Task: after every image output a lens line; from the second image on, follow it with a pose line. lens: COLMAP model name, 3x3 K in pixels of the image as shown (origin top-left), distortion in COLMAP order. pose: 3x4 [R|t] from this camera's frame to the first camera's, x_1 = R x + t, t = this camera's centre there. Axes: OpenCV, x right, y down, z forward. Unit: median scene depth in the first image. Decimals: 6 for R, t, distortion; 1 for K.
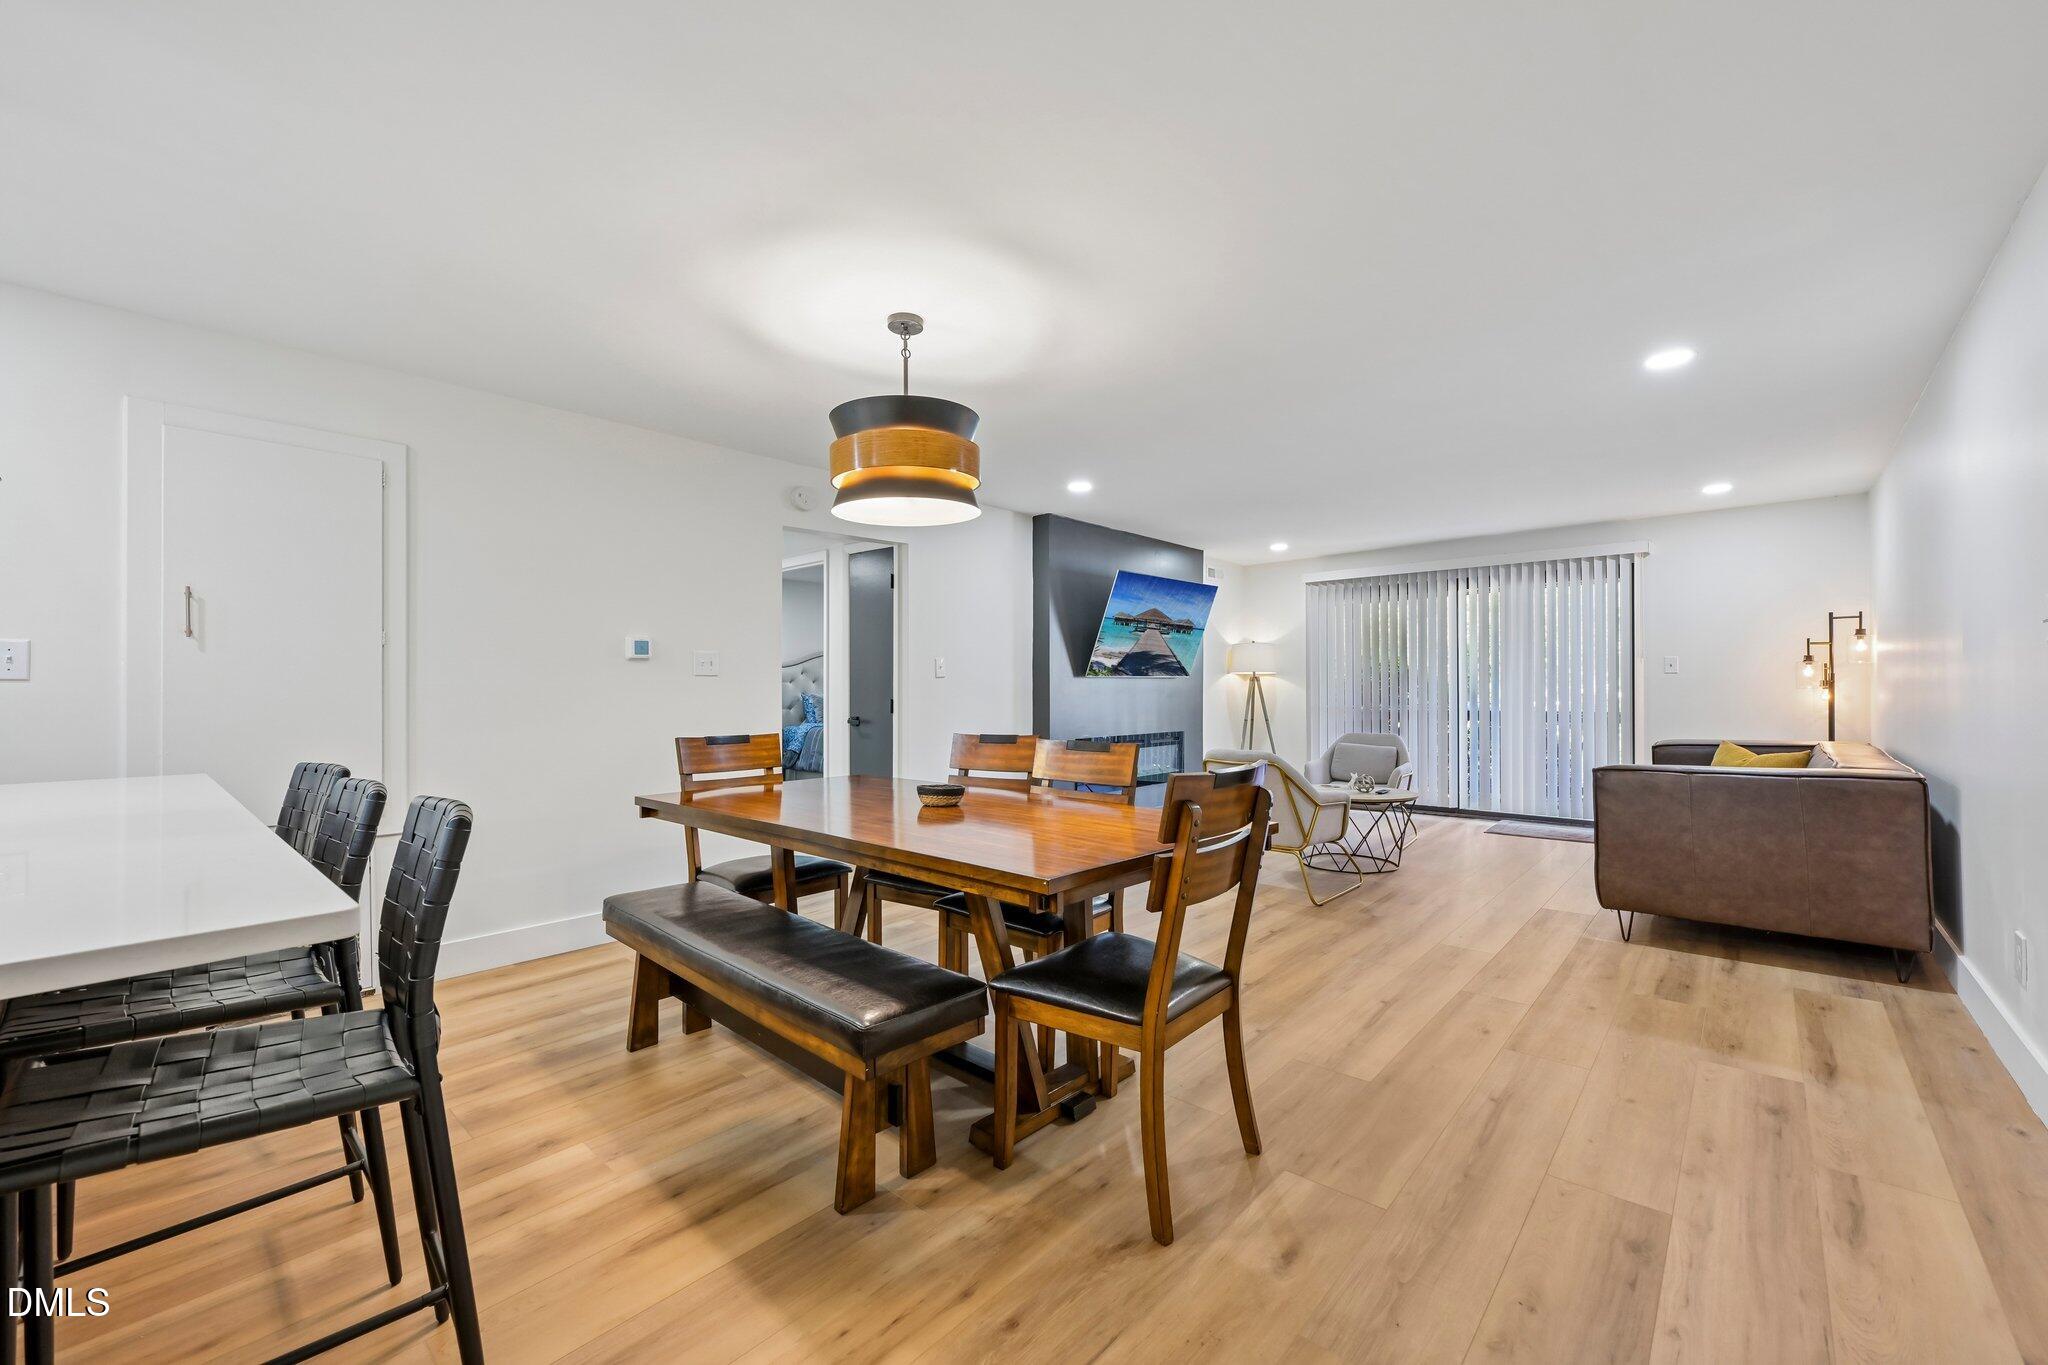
lens RADIAL K [[817.1, 0, 1023.8], [0, 817.1, 682.6], [0, 0, 1]] dist [0.000344, -0.000957]
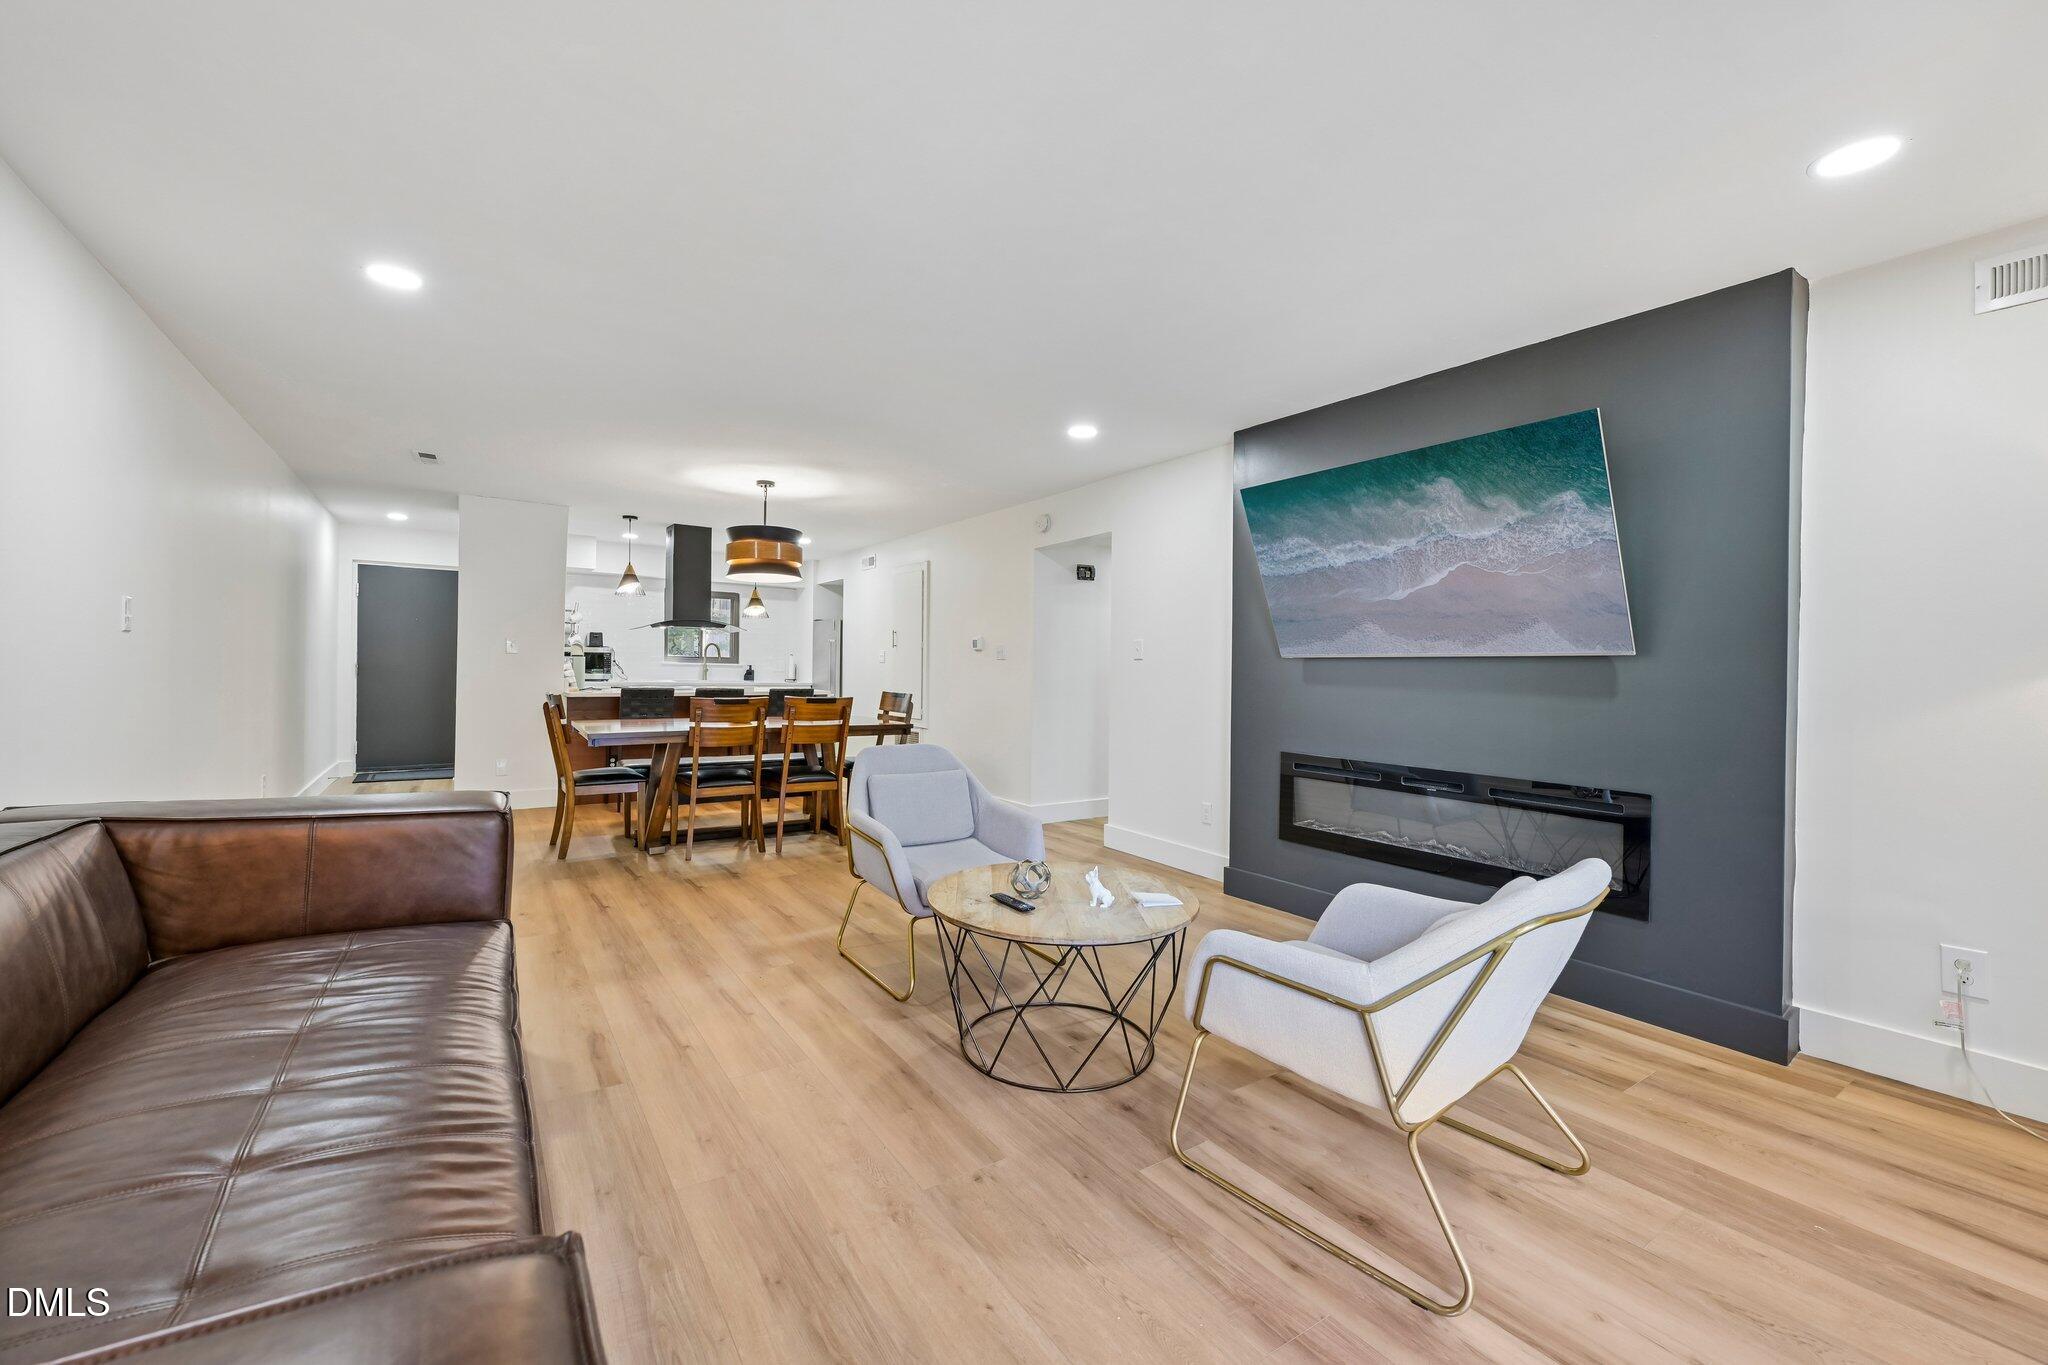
lens RADIAL K [[817.1, 0, 1015.0], [0, 817.1, 672.8], [0, 0, 1]] dist [0.000344, -0.000957]
pose [[-0.242797, 0.010316, -0.970022, 1.320746], [-0.003616, 0.999927, 0.011539, -0.001763], [0.970070, 0.006309, -0.242742, 1.664831]]
